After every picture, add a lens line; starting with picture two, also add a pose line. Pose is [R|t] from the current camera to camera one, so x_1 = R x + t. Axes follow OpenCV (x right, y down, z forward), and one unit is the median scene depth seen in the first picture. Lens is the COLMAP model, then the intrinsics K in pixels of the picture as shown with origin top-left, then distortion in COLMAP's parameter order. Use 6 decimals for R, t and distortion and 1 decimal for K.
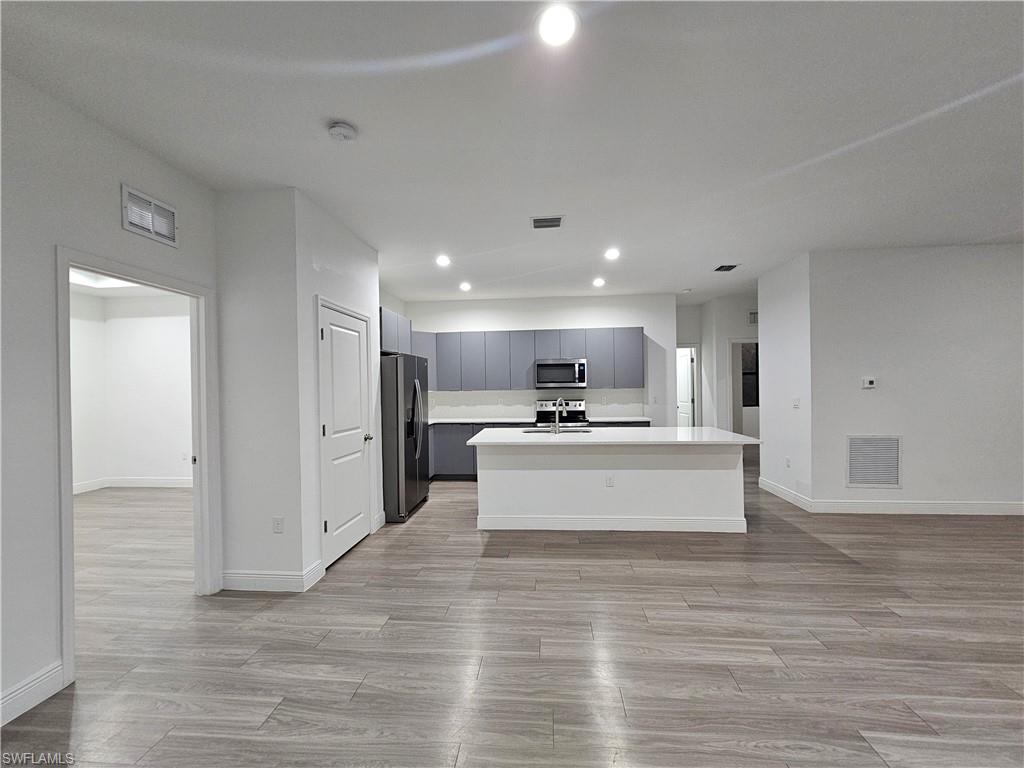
lens RADIAL K [[420.4, 0, 512.4], [0, 420.4, 388.1], [0, 0, 1]] dist [-0.001008, 0.000343]
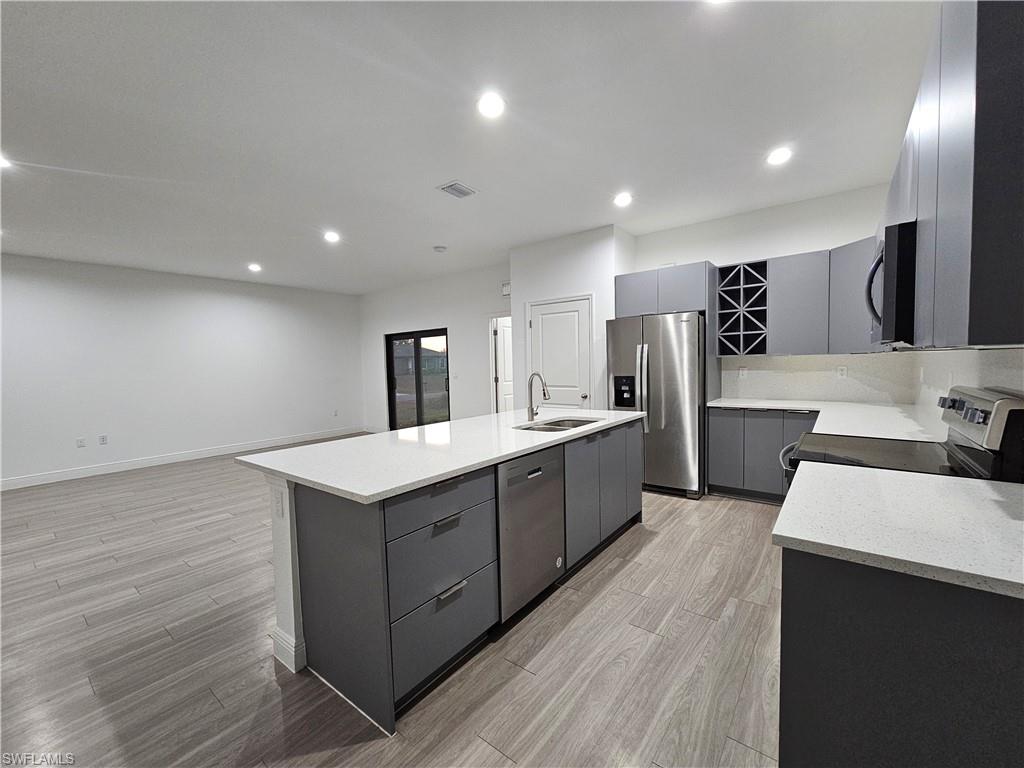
lens RADIAL K [[420.4, 0, 512.4], [0, 420.4, 388.1], [0, 0, 1]] dist [-0.001008, 0.000343]
pose [[-0.543908, 0.078114, -0.835502, 0.616711], [0.030423, 0.996839, 0.073392, -0.001506], [0.838593, 0.014500, -0.544565, 1.167393]]
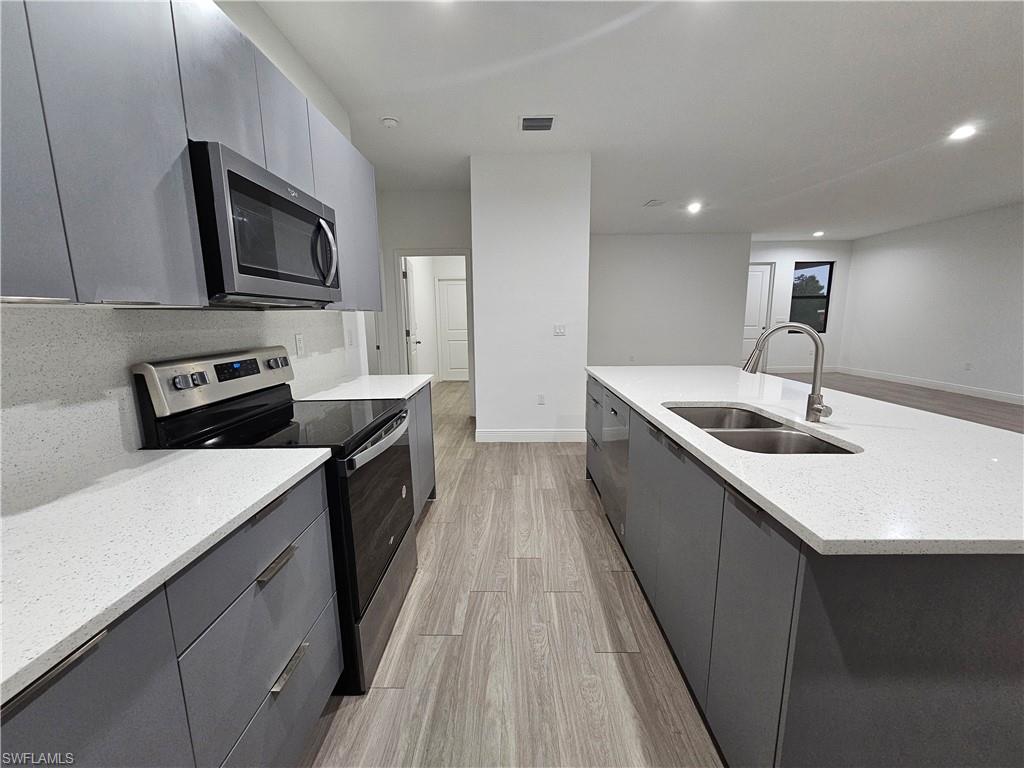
lens RADIAL K [[420.4, 0, 512.4], [0, 420.4, 388.1], [0, 0, 1]] dist [-0.001008, 0.000343]
pose [[-0.077821, -0.153523, 0.985076, -0.193273], [0.016065, 0.987751, 0.155209, 0.016328], [-0.996838, 0.027903, -0.074401, 1.098474]]
